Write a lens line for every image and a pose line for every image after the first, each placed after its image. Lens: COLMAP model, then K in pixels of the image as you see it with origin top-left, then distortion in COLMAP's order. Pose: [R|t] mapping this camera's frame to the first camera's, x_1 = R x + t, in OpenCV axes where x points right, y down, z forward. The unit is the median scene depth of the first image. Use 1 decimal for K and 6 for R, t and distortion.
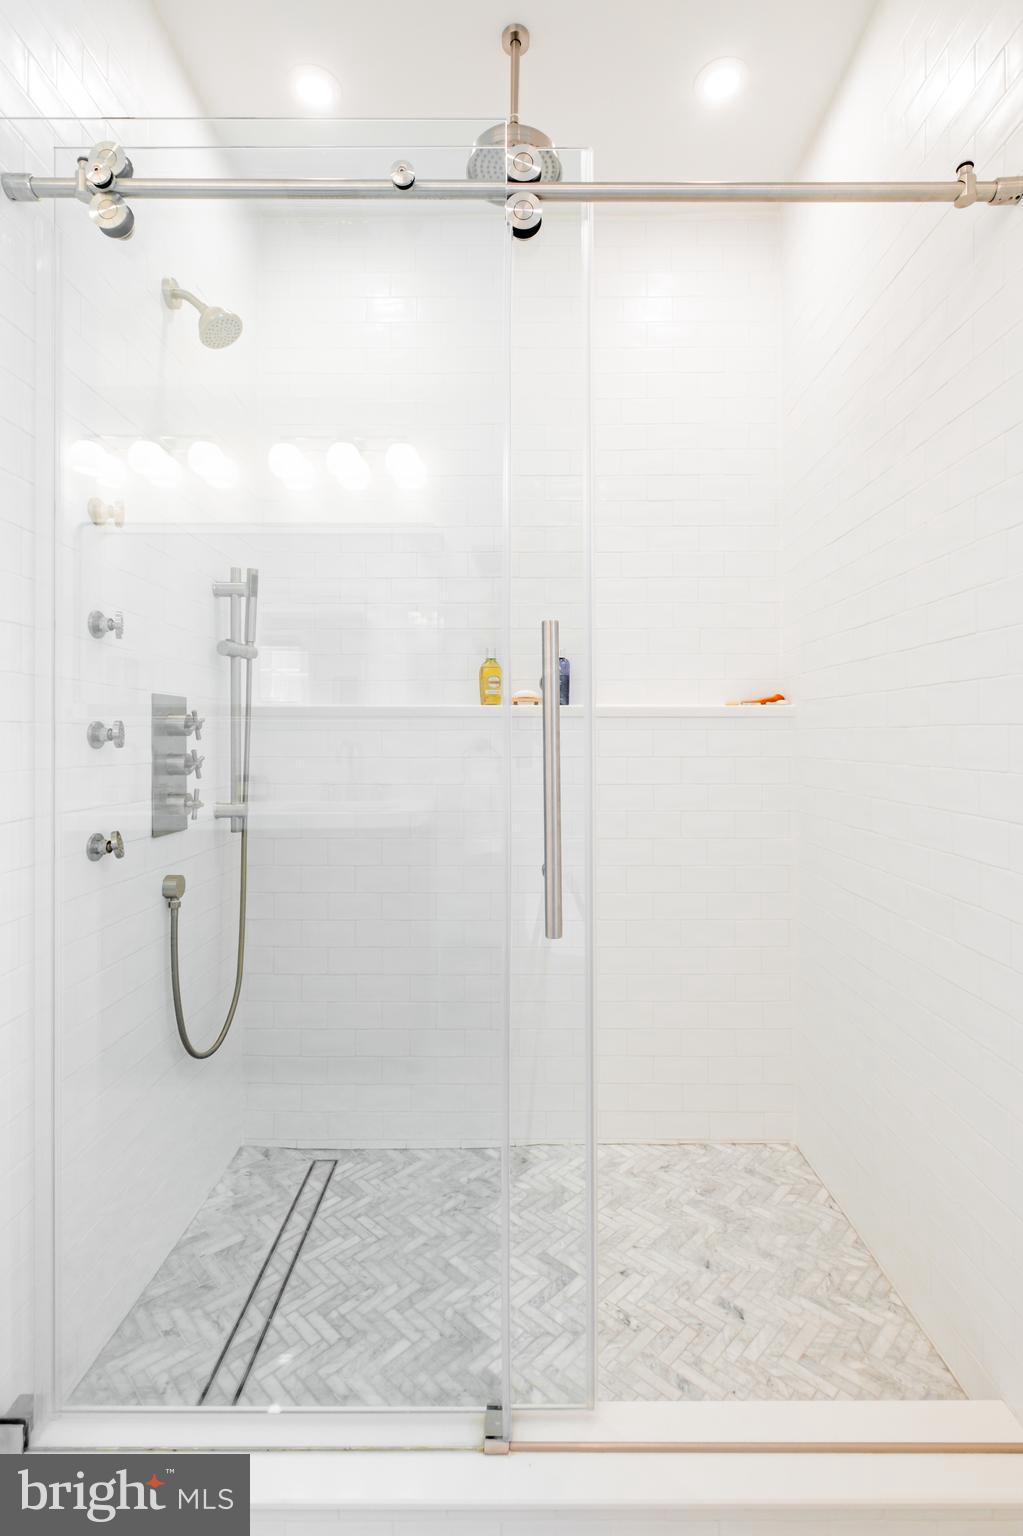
lens RADIAL K [[718.4, 0, 511.4], [0, 718.4, 727.6], [0, 0, 1]] dist [0.002917, 0.000198]
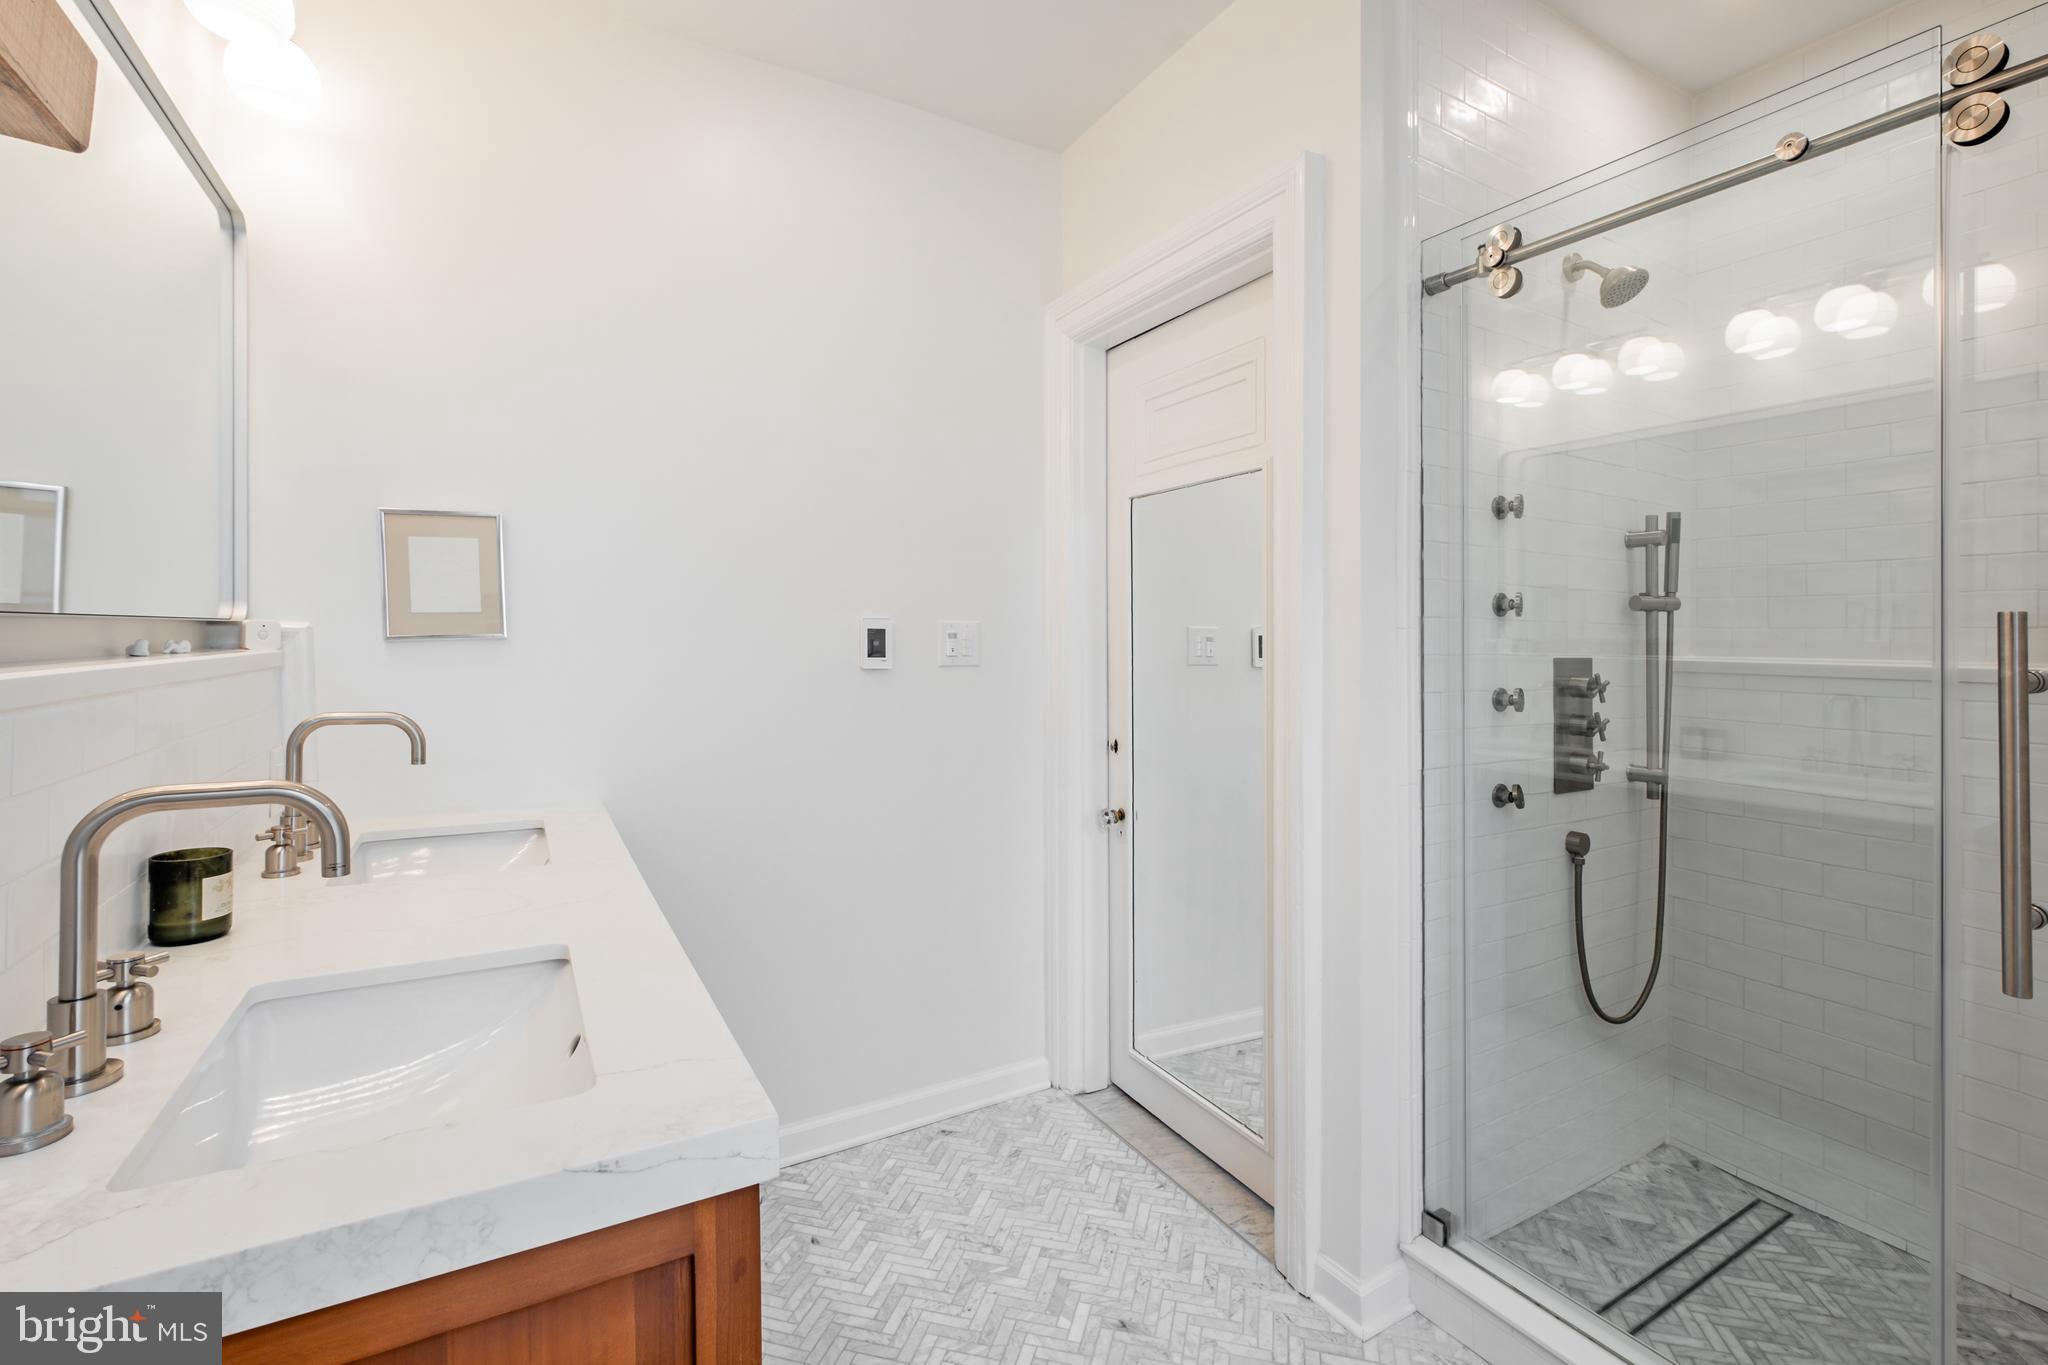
lens RADIAL K [[898.0, 0, 1024.3], [0, 898.0, 634.0], [0, 0, 1]] dist [0.000667, -0.006498]
pose [[0.499320, 0.000243, -0.866418, 0.244586], [0.006118, 0.999974, 0.003807, -0.087175], [0.866396, -0.007202, 0.499305, -0.322581]]
